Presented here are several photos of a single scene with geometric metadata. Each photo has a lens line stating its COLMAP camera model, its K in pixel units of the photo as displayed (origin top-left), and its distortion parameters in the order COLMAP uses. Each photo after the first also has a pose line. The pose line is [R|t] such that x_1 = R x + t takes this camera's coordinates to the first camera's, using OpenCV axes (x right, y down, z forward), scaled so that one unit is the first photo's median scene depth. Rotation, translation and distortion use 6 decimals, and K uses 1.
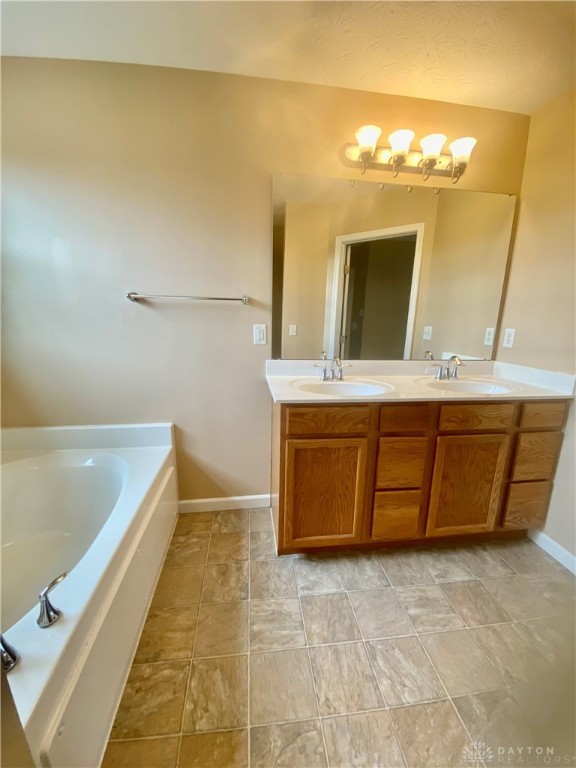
lens RADIAL K [[310.7, 0, 289.2], [0, 310.7, 384.5], [0, 0, 1]] dist [0.025037, -0.023998]
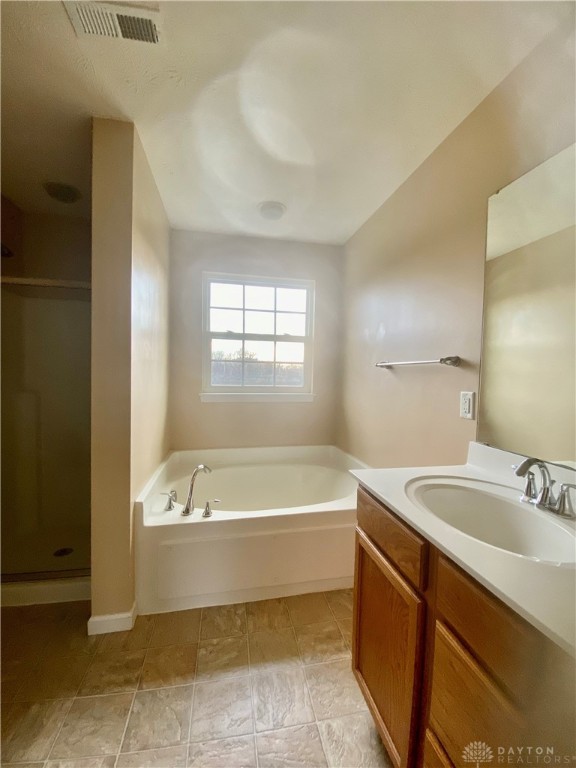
lens RADIAL K [[310.7, 0, 289.2], [0, 310.7, 384.5], [0, 0, 1]] dist [0.025037, -0.023998]
pose [[0.063633, 0.013947, -0.997876, 1.021404], [-0.228632, 0.973512, -0.000973, -0.182451], [0.971431, 0.228208, 0.065136, 0.872910]]
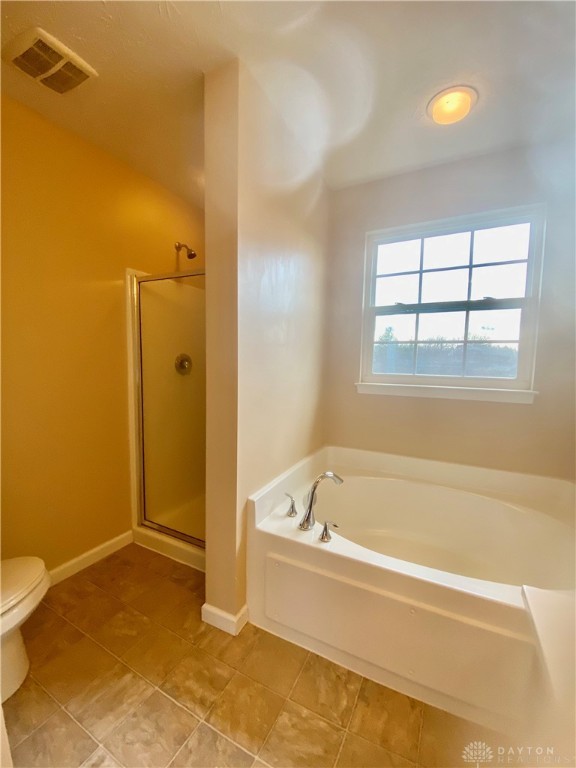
lens RADIAL K [[310.7, 0, 289.2], [0, 310.7, 384.5], [0, 0, 1]] dist [0.025037, -0.023998]
pose [[-0.578365, 0.039089, -0.814841, 0.495428], [-0.198427, 0.962112, 0.186995, -0.234766], [0.791278, 0.269838, -0.548696, 1.121366]]
